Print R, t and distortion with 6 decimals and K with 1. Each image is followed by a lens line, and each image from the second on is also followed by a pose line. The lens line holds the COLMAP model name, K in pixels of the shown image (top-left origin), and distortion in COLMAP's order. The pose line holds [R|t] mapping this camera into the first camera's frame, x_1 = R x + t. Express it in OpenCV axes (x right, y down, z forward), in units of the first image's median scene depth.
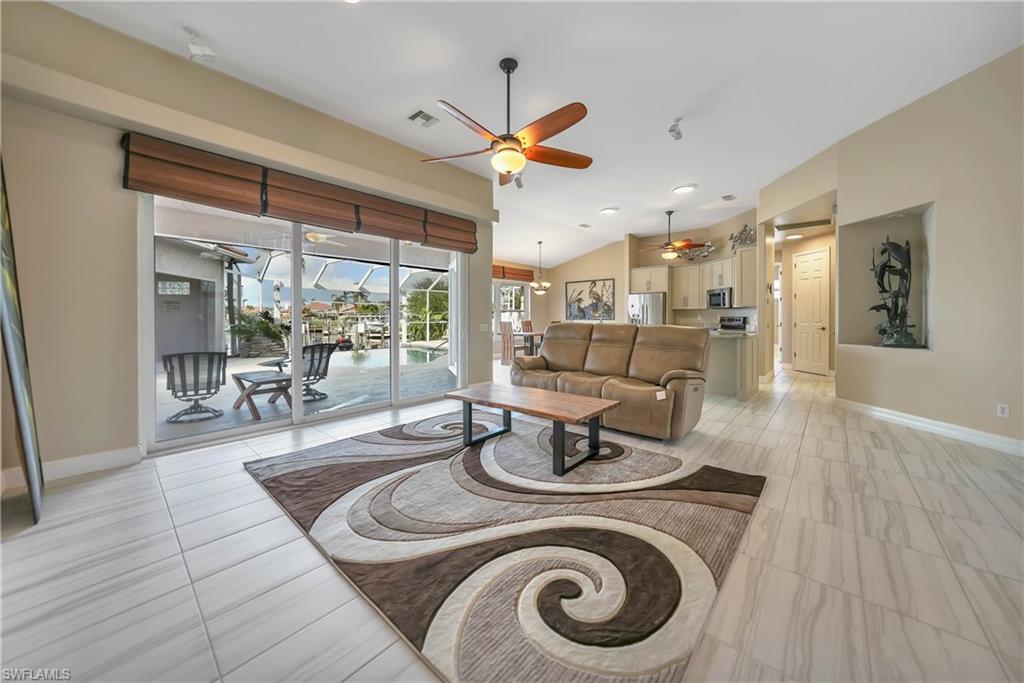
lens RADIAL K [[361.8, 0, 505.2], [0, 361.8, 320.5], [0, 0, 1]] dist [-0.001007, 0.000042]
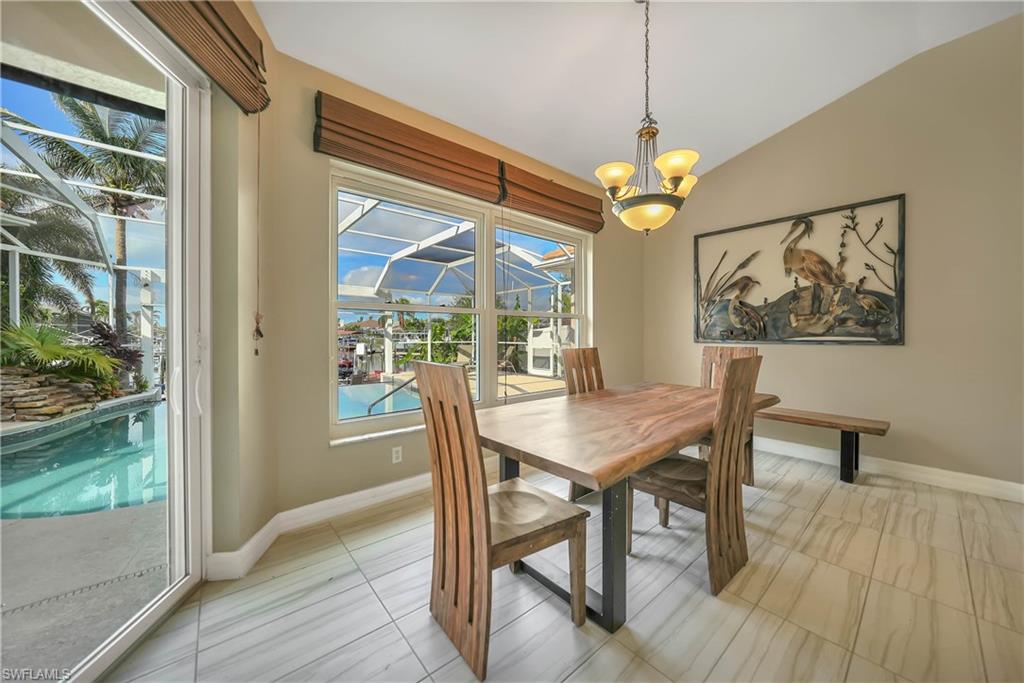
lens RADIAL K [[359.3, 0, 513.1], [0, 359.3, 336.7], [0, 0, 1]] dist [-0.025548, 0.000173]
pose [[0.991939, 0.001962, -0.126700, 0.046949], [-0.002460, 0.999990, -0.003774, -0.007197], [0.126691, 0.004055, 0.991934, 0.811347]]
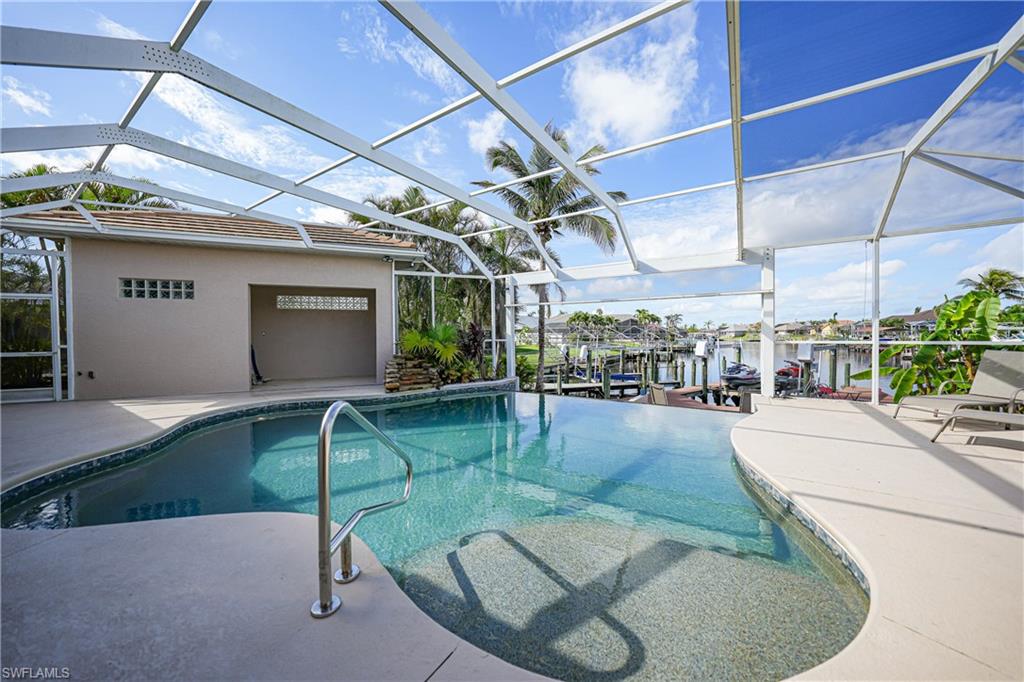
lens RADIAL K [[359.3, 0, 513.1], [0, 359.3, 336.2], [0, 0, 1]] dist [-0.025548, 0.000173]
pose [[0.173535, 0.000654, -0.984828, 0.059431], [-0.000920, 0.999999, 0.000502, 0.000721], [0.984827, 0.000819, 0.173535, 1.414164]]
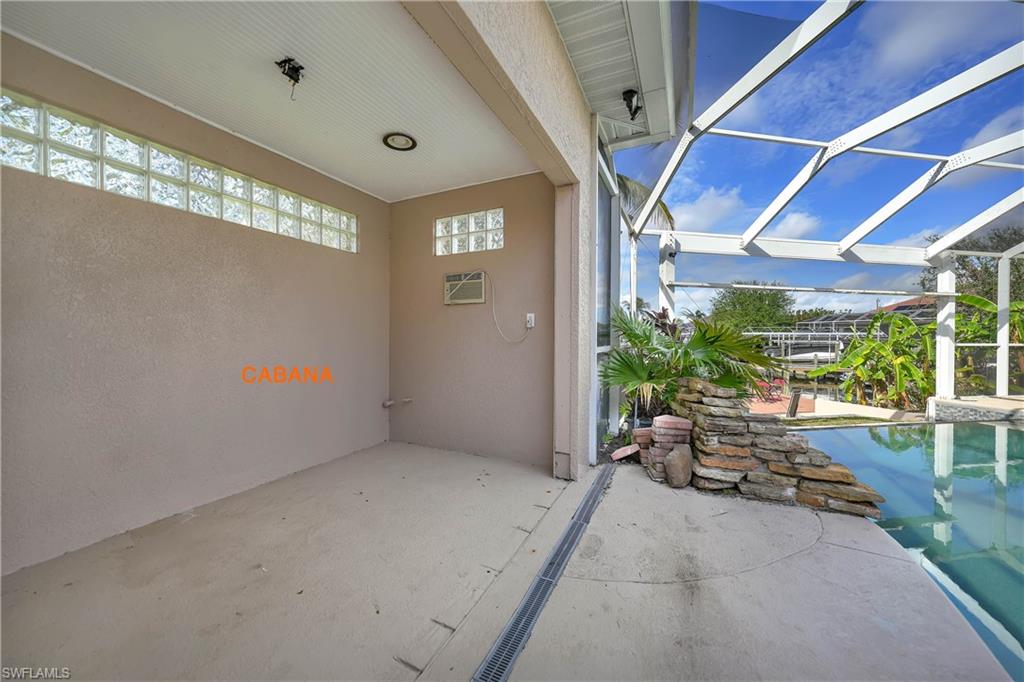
lens RADIAL K [[365.2, 0, 514.1], [0, 365.2, 339.3], [0, 0, 1]] dist [-0.000173, 0.000009]
pose [[0.783622, 0.010083, -0.621156, -0.802422], [-0.009575, 0.999946, 0.004152, 0.006261], [0.621164, 0.002694, 0.783676, 0.907662]]
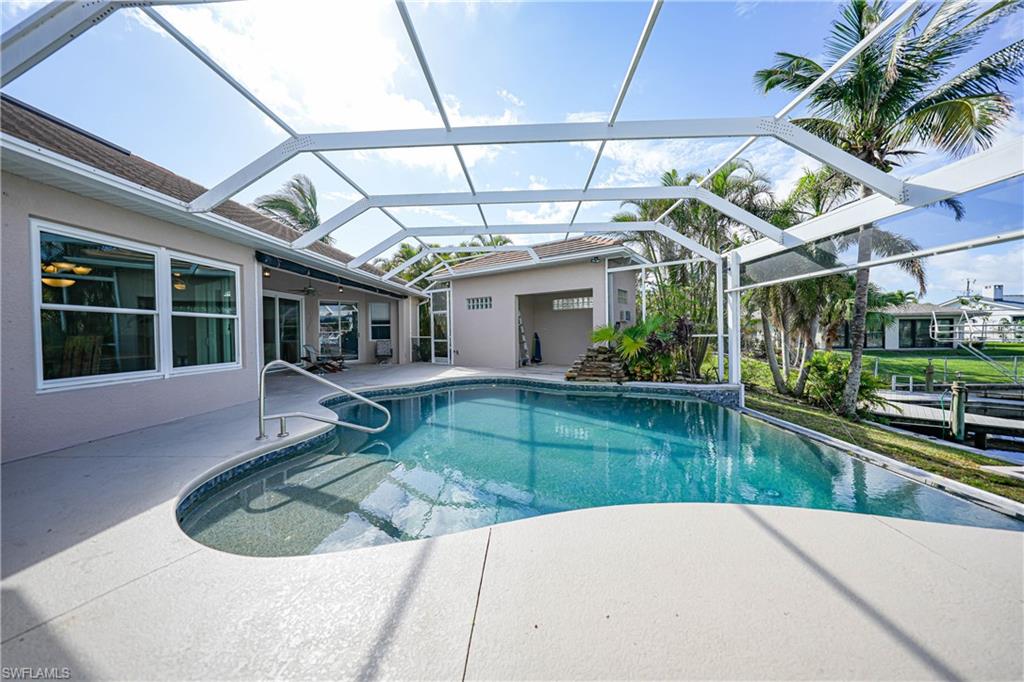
lens RADIAL K [[363.7, 0, 508.7], [0, 363.7, 338.3], [0, 0, 1]] dist [0.002419, 0.000191]
pose [[-0.771386, 0.025417, -0.635860, -0.068727], [0.010775, 0.999580, 0.026884, -0.008509], [0.636276, 0.013886, -0.771336, 1.912657]]
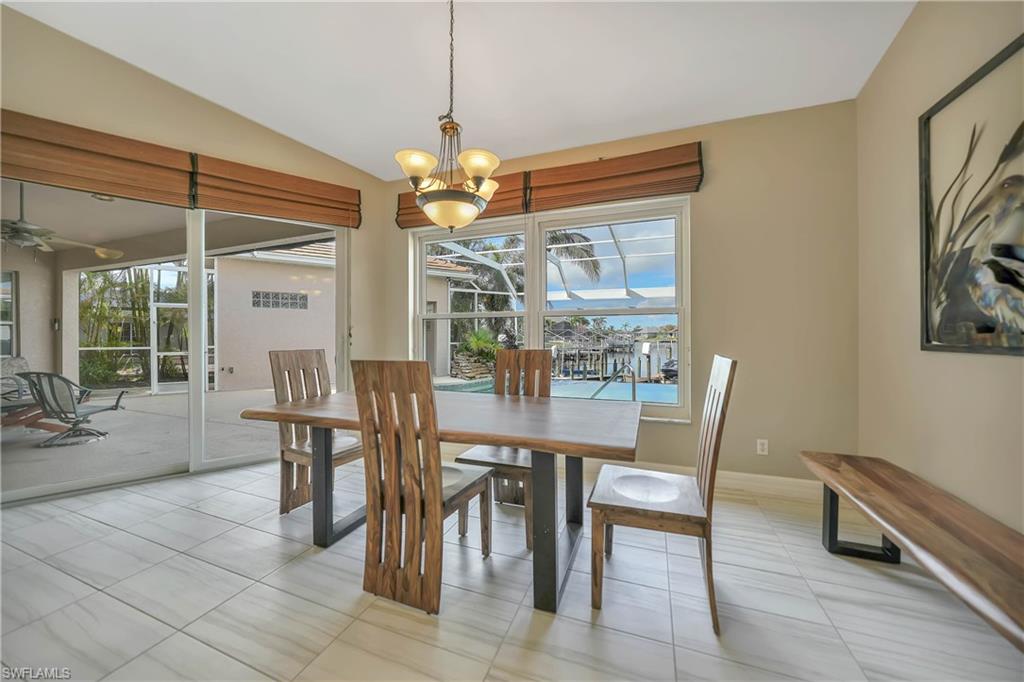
lens RADIAL K [[361.0, 0, 512.8], [0, 361.0, 336.3], [0, 0, 1]] dist [-0.015367, 0.000140]
pose [[0.370498, 0.002691, -0.928829, 0.313298], [-0.006860, 0.999976, 0.000161, -0.009121], [0.928808, 0.006312, 0.370508, 0.992587]]
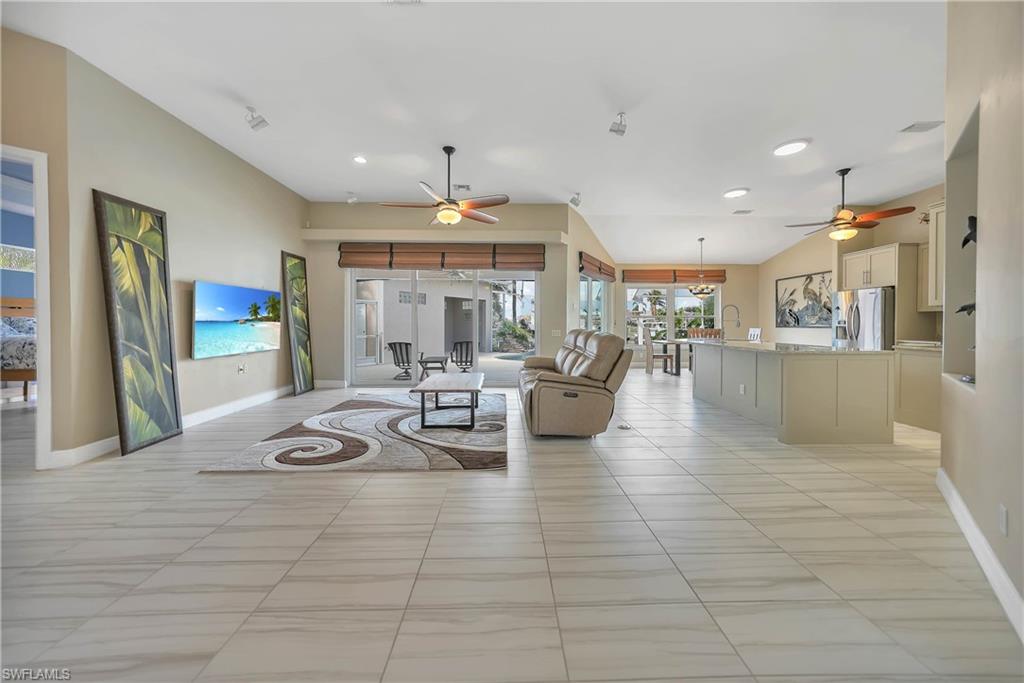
lens RADIAL K [[357.9, 0, 514.0], [0, 357.9, 327.3], [0, 0, 1]] dist [-0.000050, 0.000125]
pose [[0.693409, 0.008569, -0.720493, 0.426636], [-0.008180, 0.999958, 0.004020, -0.001011], [0.720497, 0.003106, 0.693451, 0.067003]]
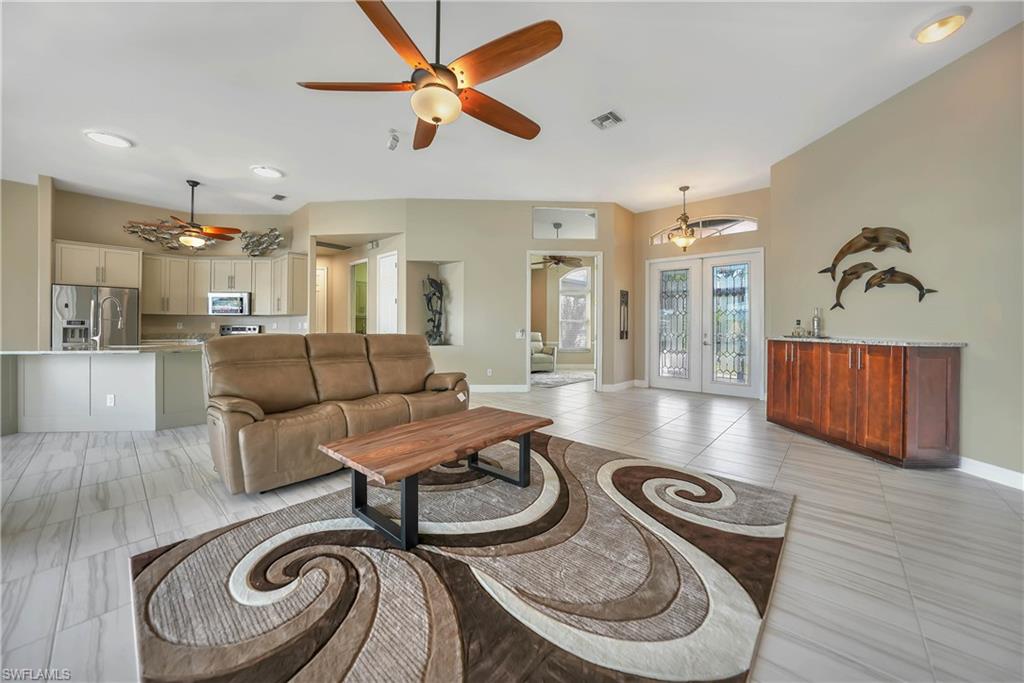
lens RADIAL K [[376.1, 0, 514.8], [0, 376.1, 326.4], [0, 0, 1]] dist [-0.028544, 0.008503]
pose [[-0.011879, 0.001302, 0.999929, -0.249019], [0.004904, 0.999987, -0.001244, -0.002621], [-0.999917, 0.004889, -0.011885, 0.297589]]
